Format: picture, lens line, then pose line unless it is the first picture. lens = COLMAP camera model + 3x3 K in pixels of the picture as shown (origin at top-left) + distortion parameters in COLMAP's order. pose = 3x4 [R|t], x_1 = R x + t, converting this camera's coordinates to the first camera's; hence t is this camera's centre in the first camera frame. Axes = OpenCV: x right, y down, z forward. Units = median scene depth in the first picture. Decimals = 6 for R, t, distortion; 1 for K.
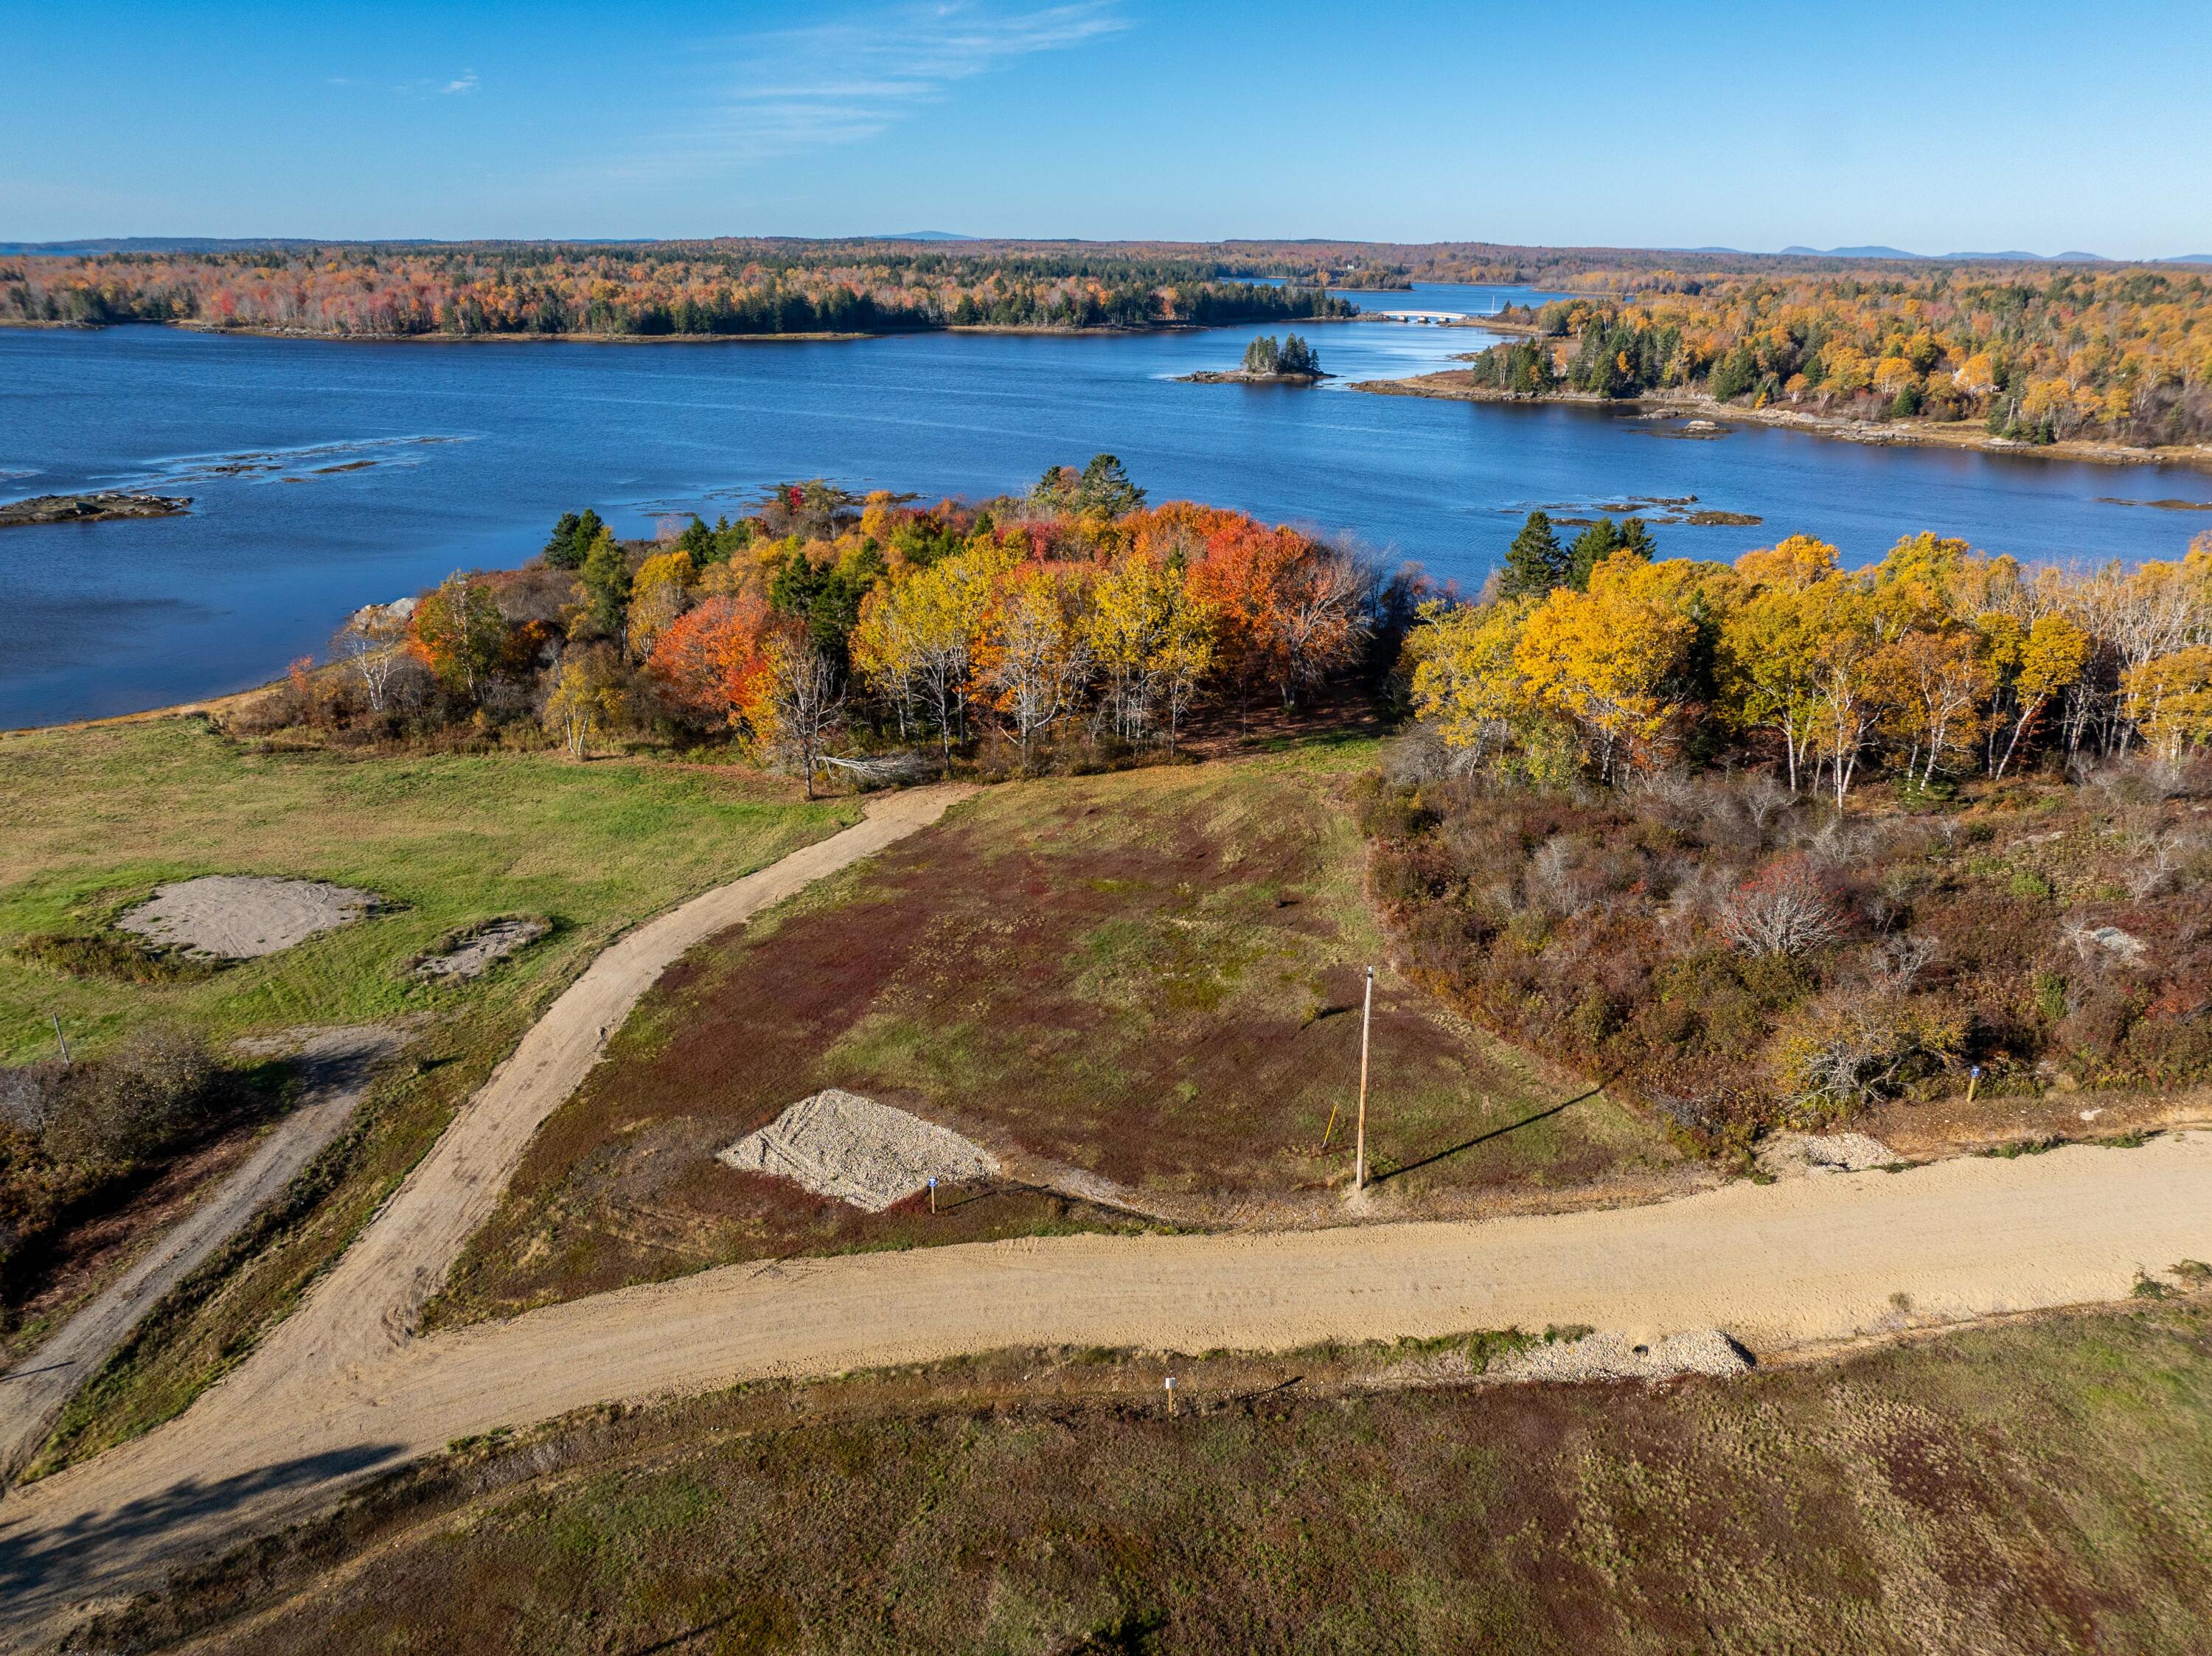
lens RADIAL K [[1663.9, 0, 1106.0], [0, 1663.9, 828.0], [0, 0, 1]] dist [-0.010782, -0.010848]
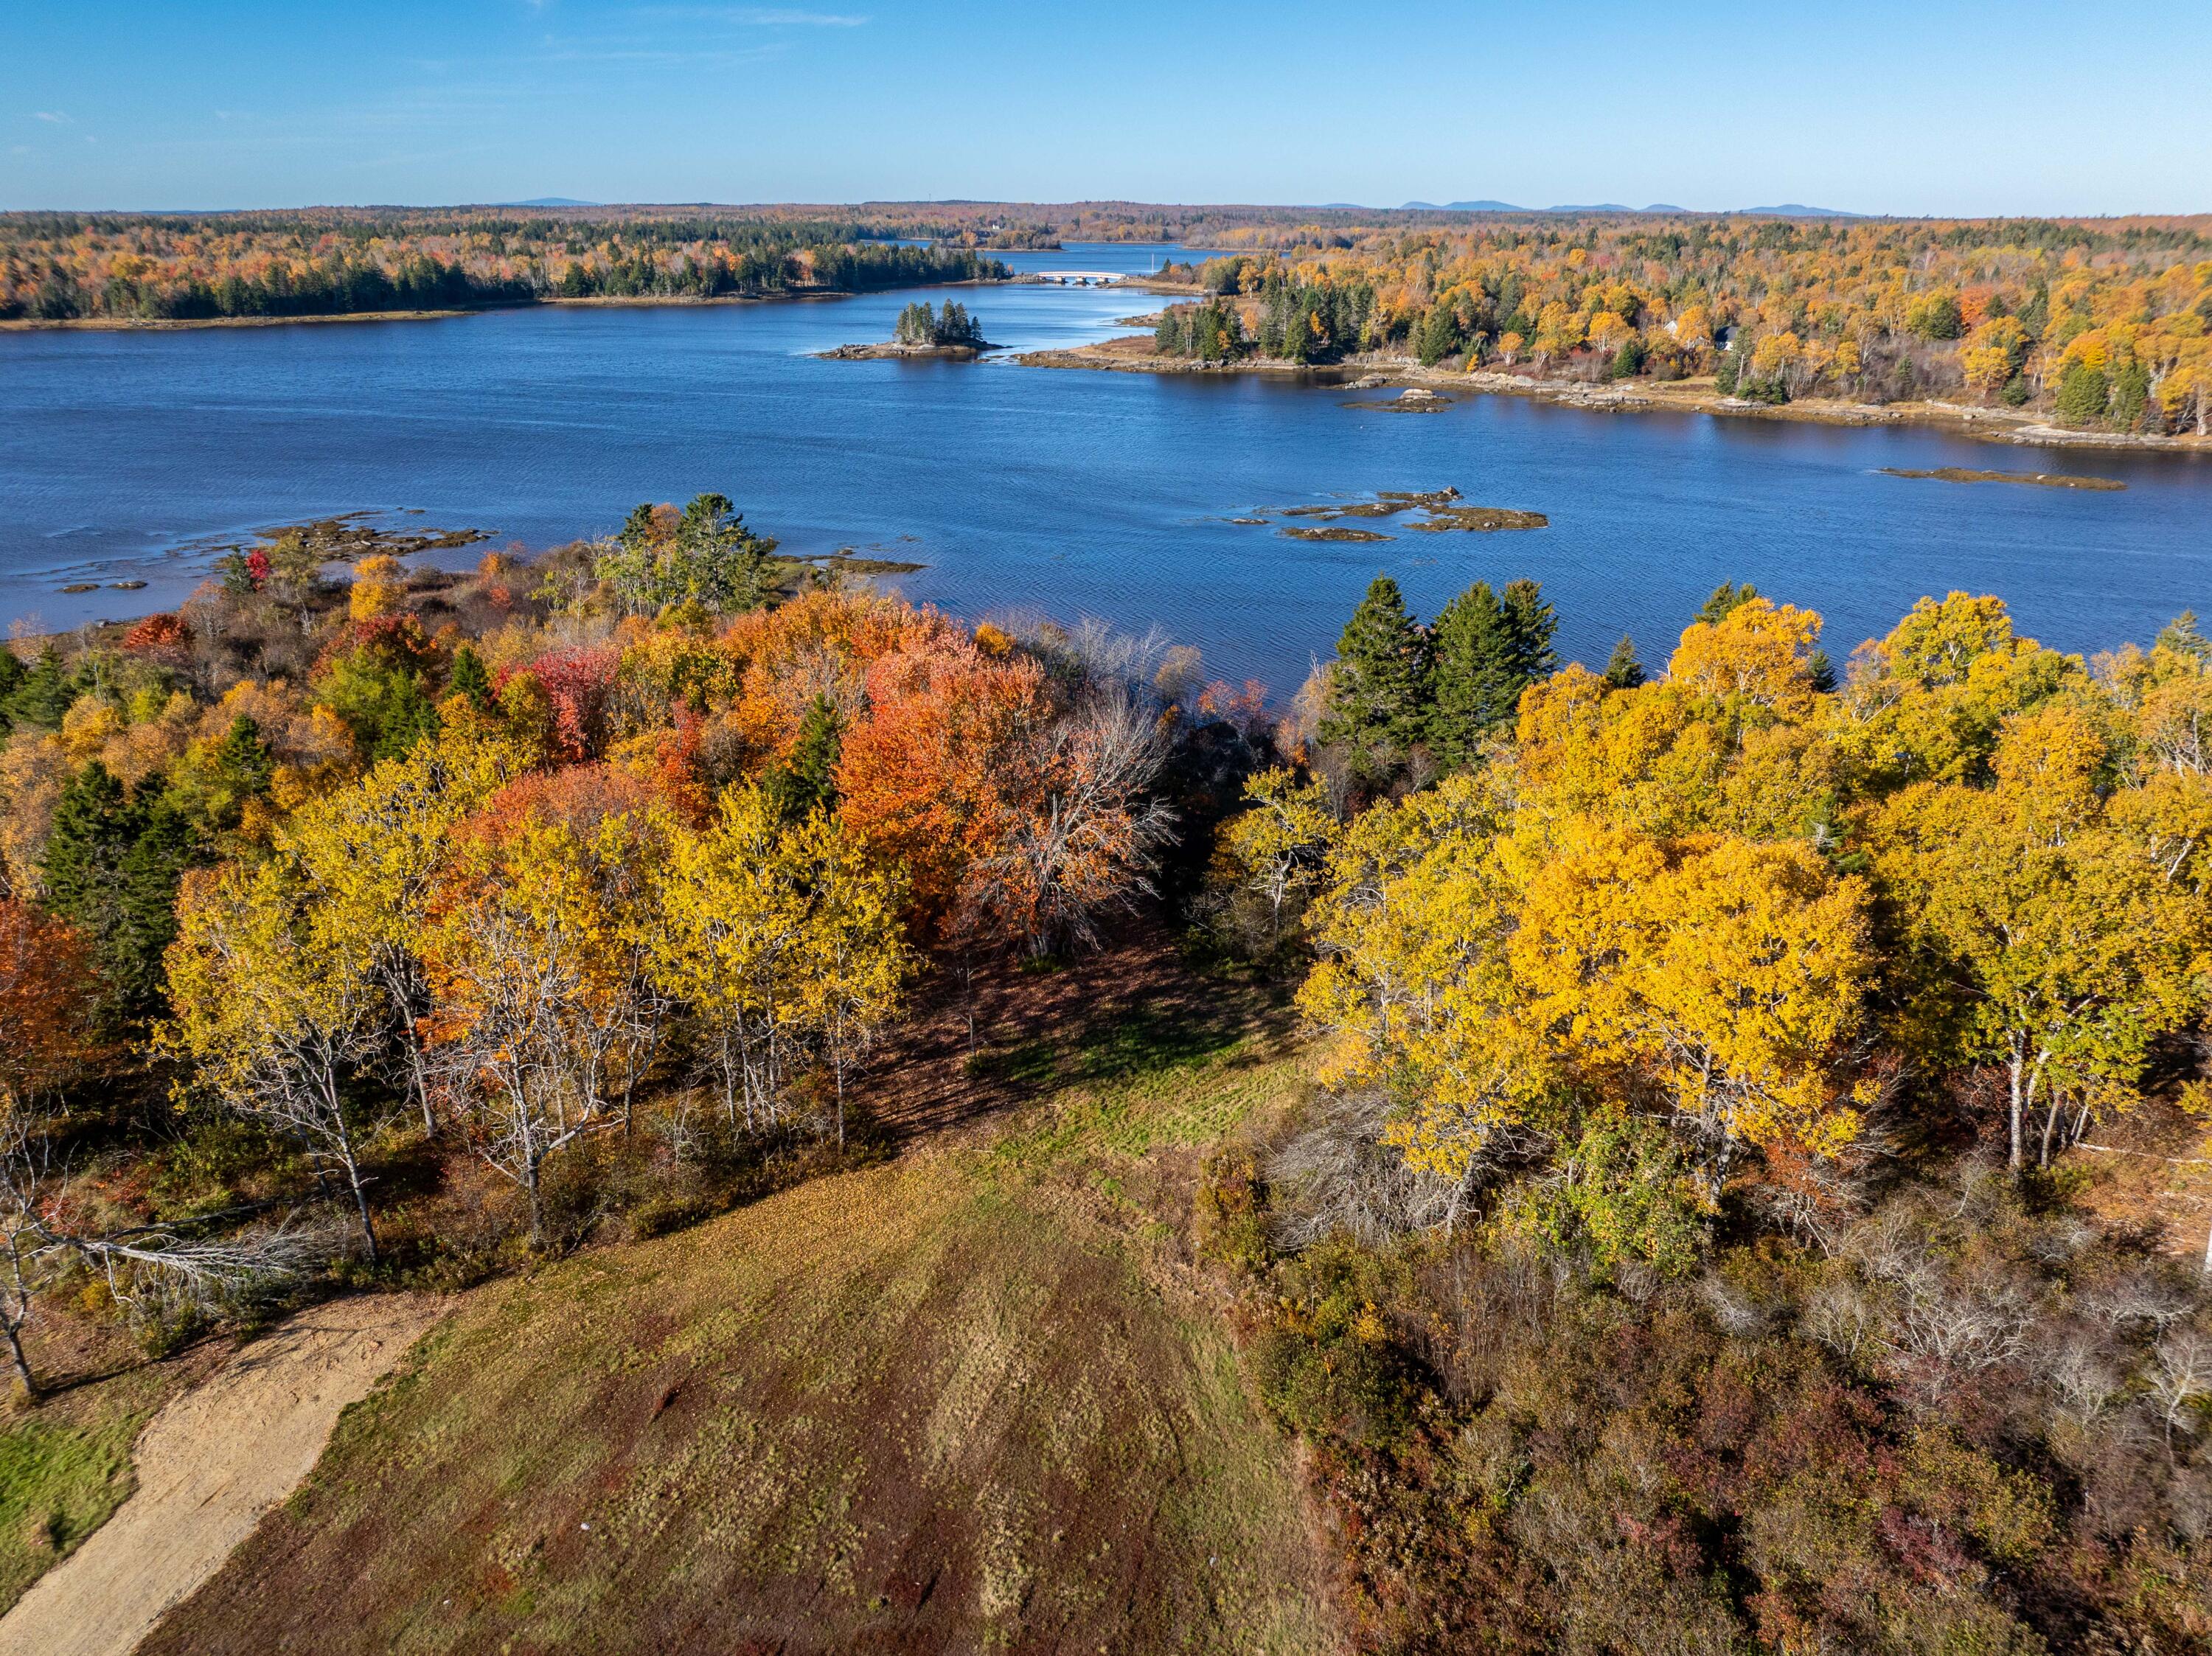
lens RADIAL K [[1663.9, 0, 1106.0], [0, 1663.9, 828.0], [0, 0, 1]] dist [-0.010782, -0.010848]
pose [[0.979387, -0.079831, 0.185547, 0.006996], [0.076063, 0.996728, 0.027354, -0.032545], [-0.187124, -0.012677, 0.982255, 0.103805]]
